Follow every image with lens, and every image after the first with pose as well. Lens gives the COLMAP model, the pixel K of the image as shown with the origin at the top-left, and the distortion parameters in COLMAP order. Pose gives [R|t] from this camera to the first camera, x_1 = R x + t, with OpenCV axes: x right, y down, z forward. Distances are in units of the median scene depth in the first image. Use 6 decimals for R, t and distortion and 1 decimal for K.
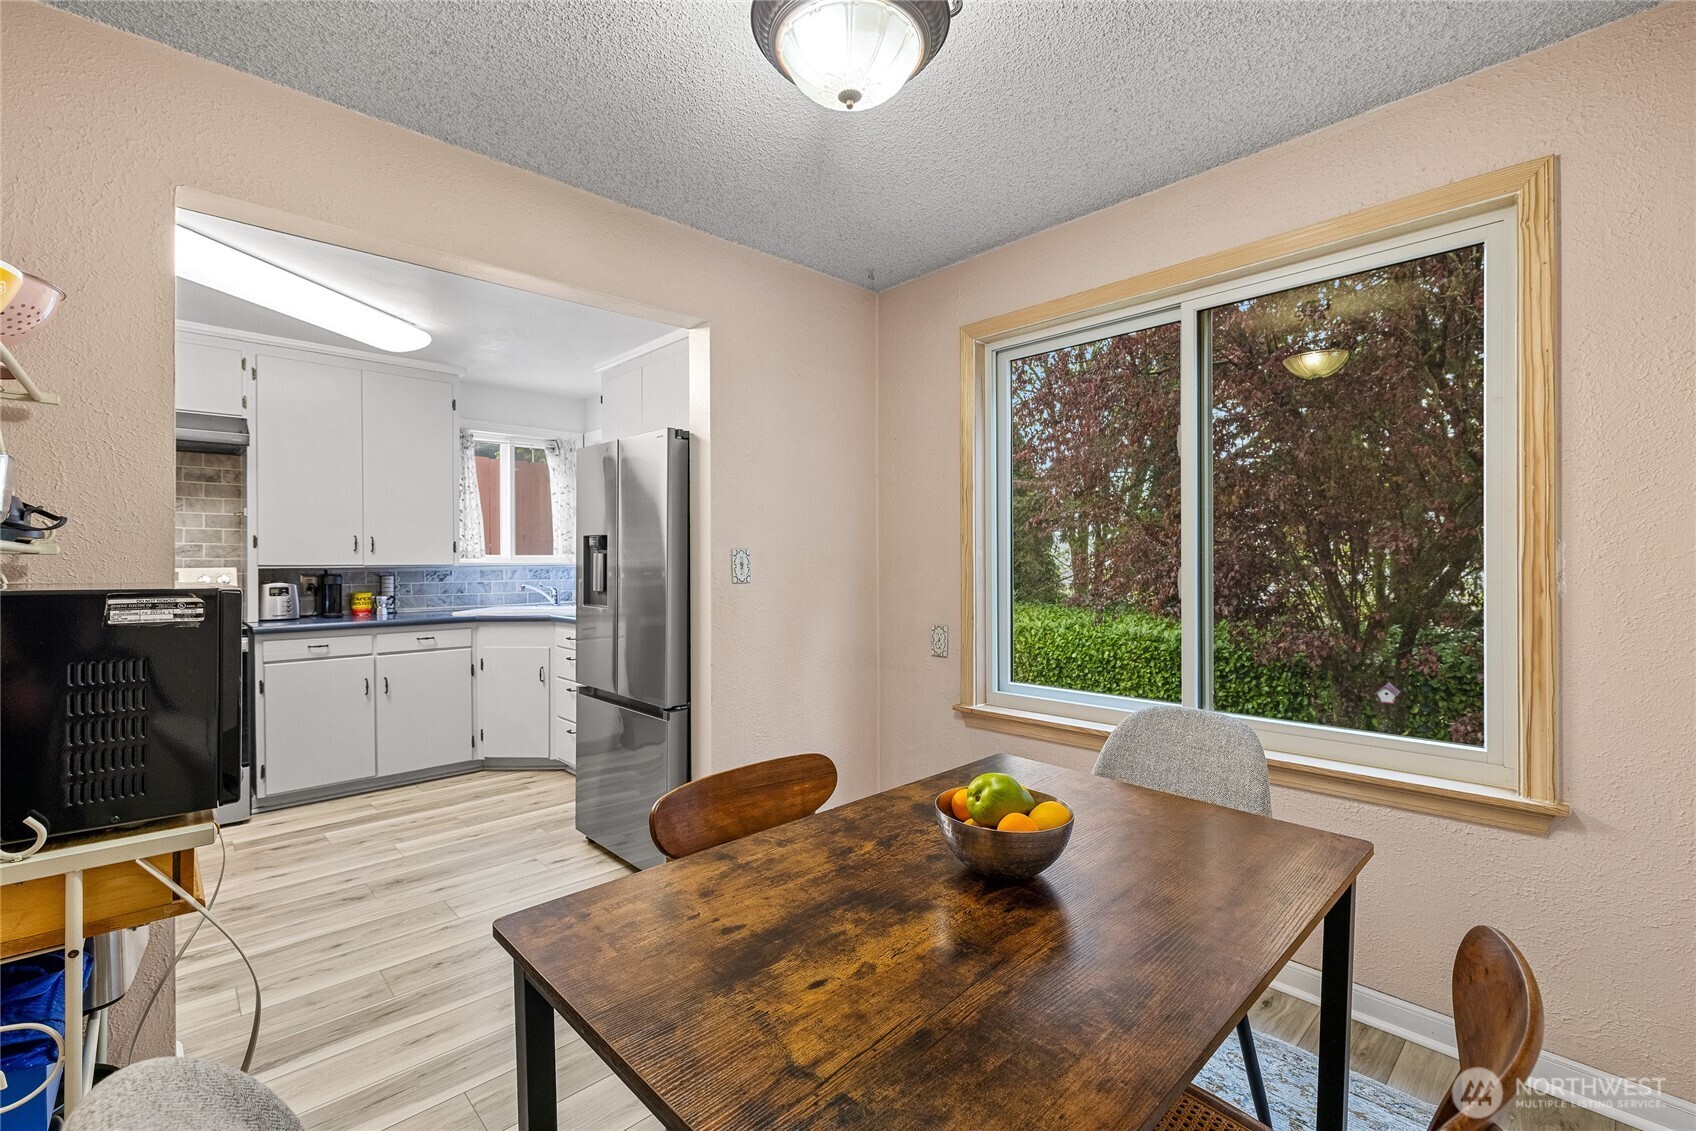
lens RADIAL K [[734.0, 0, 849.1], [0, 734.0, 560.6], [0, 0, 1]] dist [-0.000548, -0.000286]
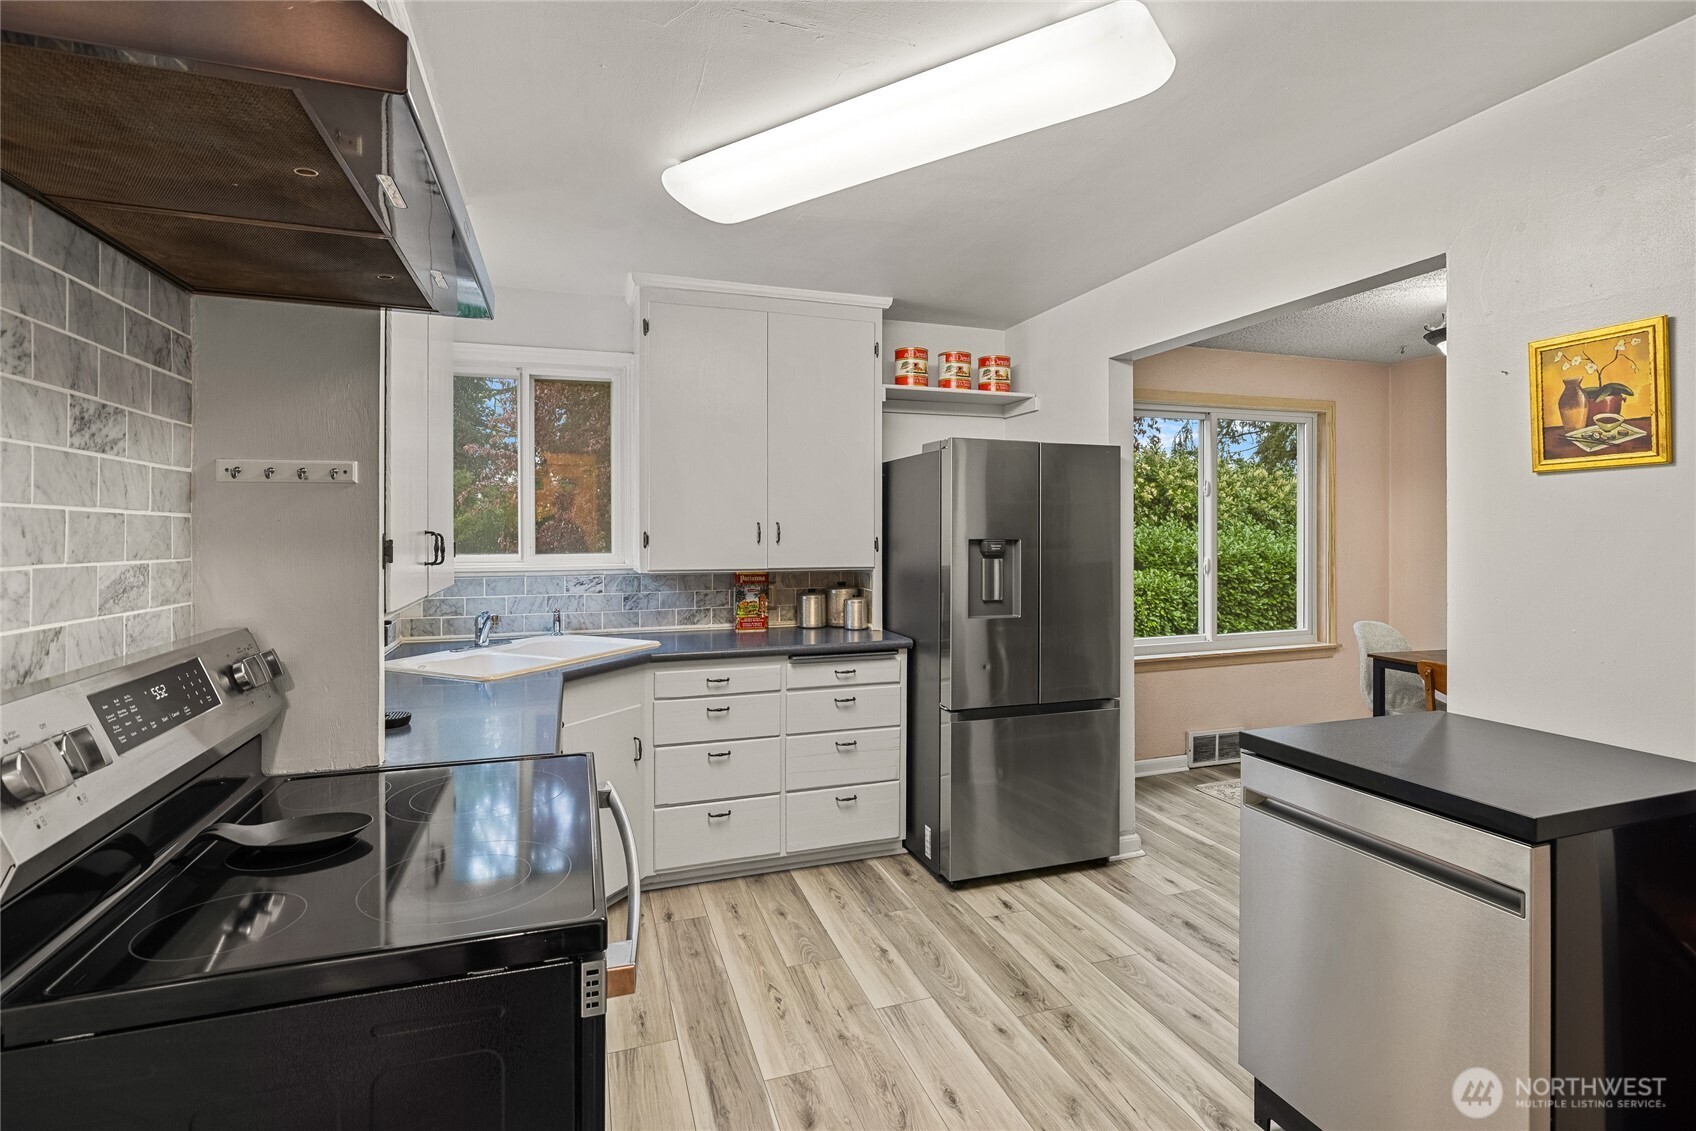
lens RADIAL K [[822.5, 0, 864.0], [0, 822.5, 528.9], [0, 0, 1]] dist [-0.001412, -0.000148]
pose [[0.414210, -0.001386, 0.910180, -1.075639], [0.001353, 0.999999, 0.000907, -0.037280], [-0.910180, 0.000856, 0.414211, 0.582594]]
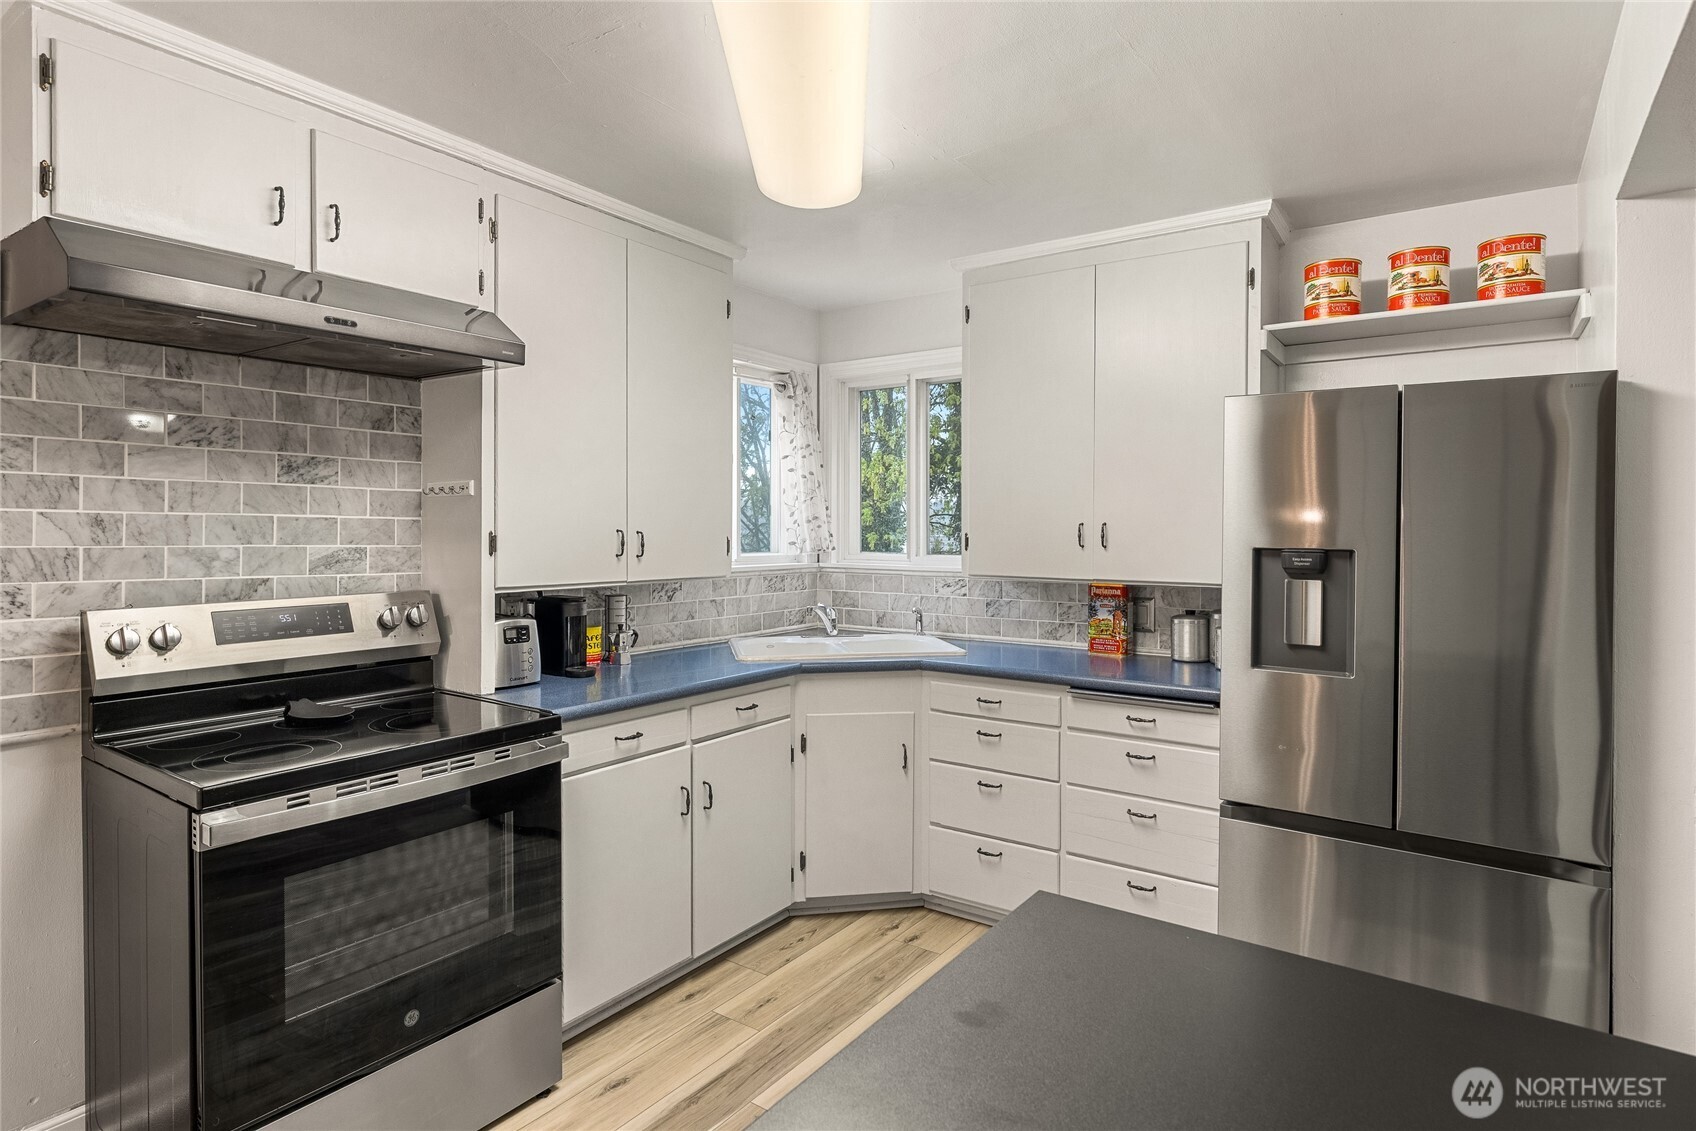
lens RADIAL K [[902.9, 0, 845.6], [0, 902.9, 532.6], [0, 0, 1]] dist [0.003744, 0.000976]
pose [[0.981880, 0.003901, 0.189463, -0.669426], [-0.004807, 0.999979, 0.004320, -0.037598], [-0.189442, -0.005152, 0.981878, 0.298577]]
